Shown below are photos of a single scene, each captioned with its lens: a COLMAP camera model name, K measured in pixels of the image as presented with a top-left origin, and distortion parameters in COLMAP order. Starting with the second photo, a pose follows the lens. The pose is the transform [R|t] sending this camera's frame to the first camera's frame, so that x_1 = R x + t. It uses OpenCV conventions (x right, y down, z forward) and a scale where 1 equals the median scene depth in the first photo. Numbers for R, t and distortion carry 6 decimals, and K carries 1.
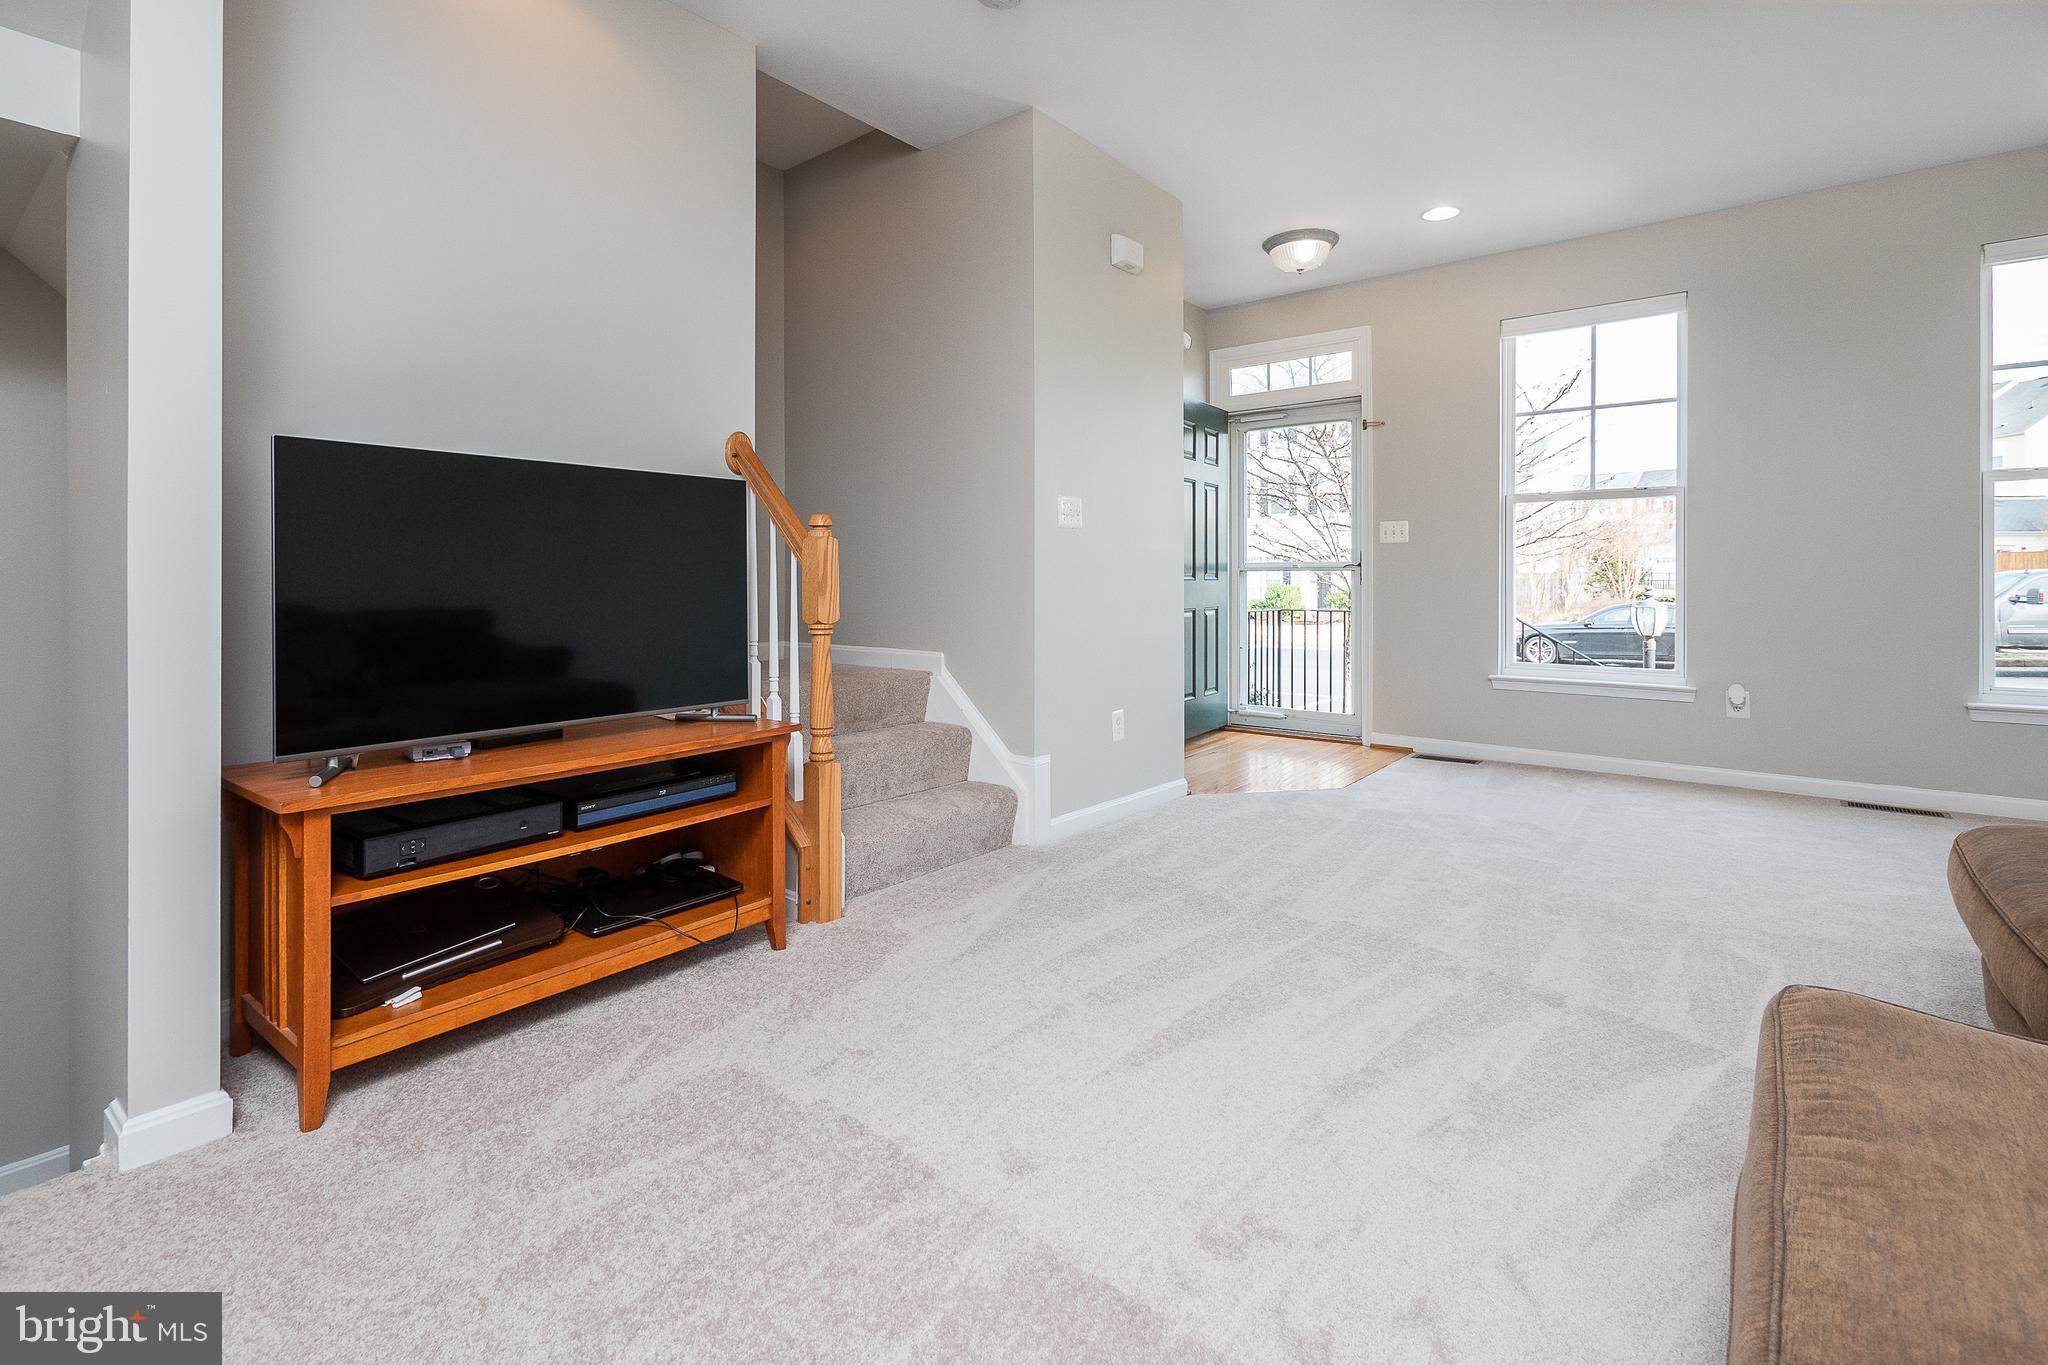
lens RADIAL K [[982.7, 0, 959.3], [0, 982.7, 582.2], [0, 0, 1]] dist [-0.006562, 0.001028]
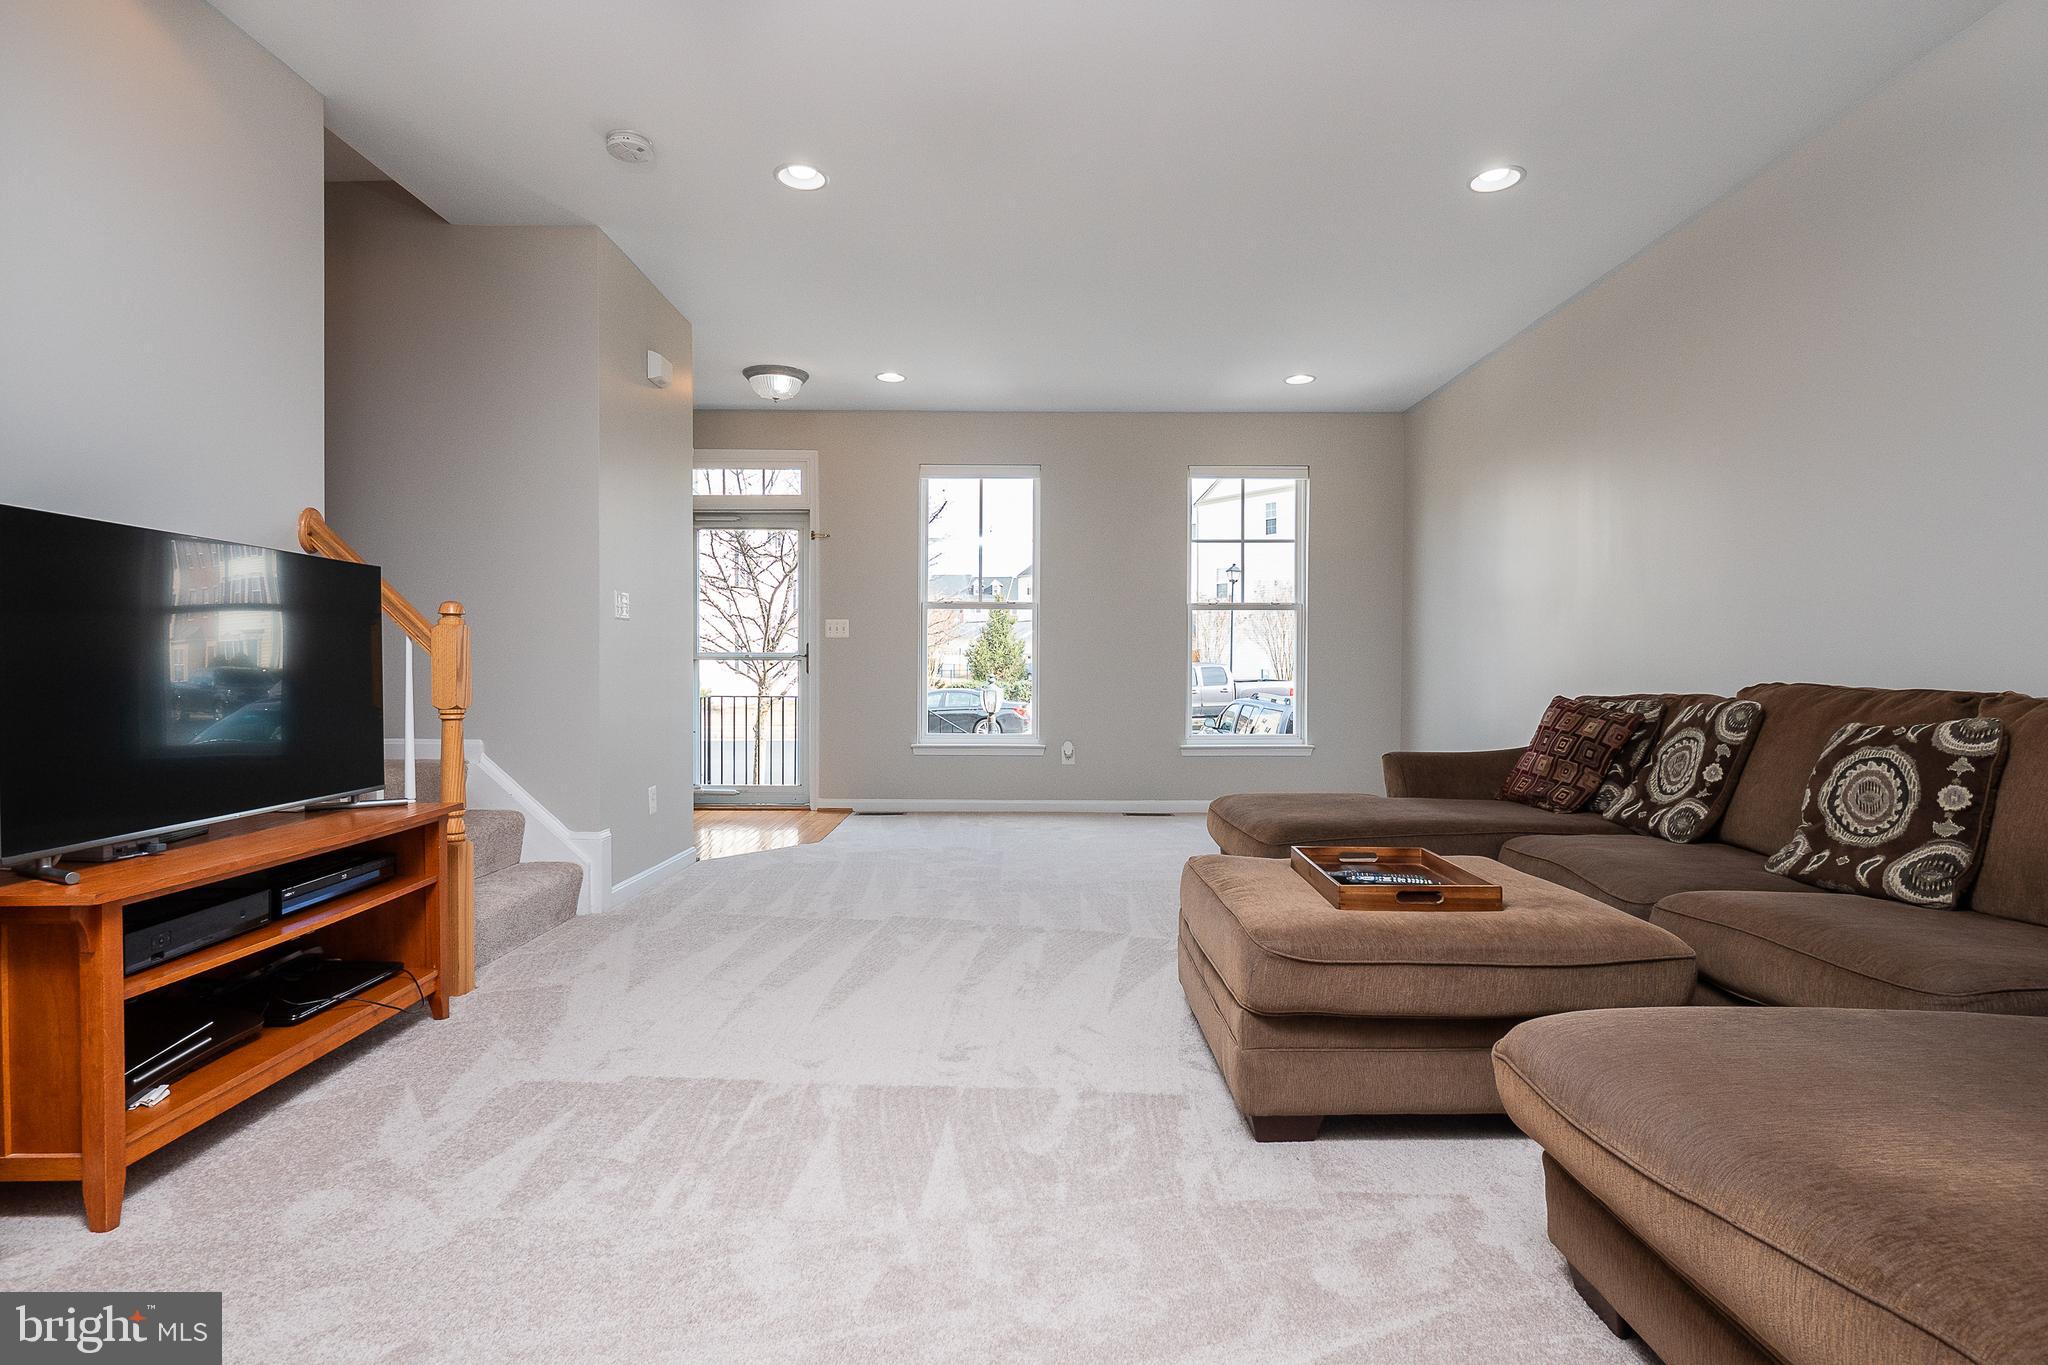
lens RADIAL K [[982.7, 0, 1033.7], [0, 982.7, 687.2], [0, 0, 1]] dist [-0.006562, 0.001028]
pose [[0.773859, -0.007778, 0.633310, -0.341399], [-0.002685, 0.999875, 0.015560, 0.002080], [-0.633352, -0.013741, 0.773742, -0.195453]]
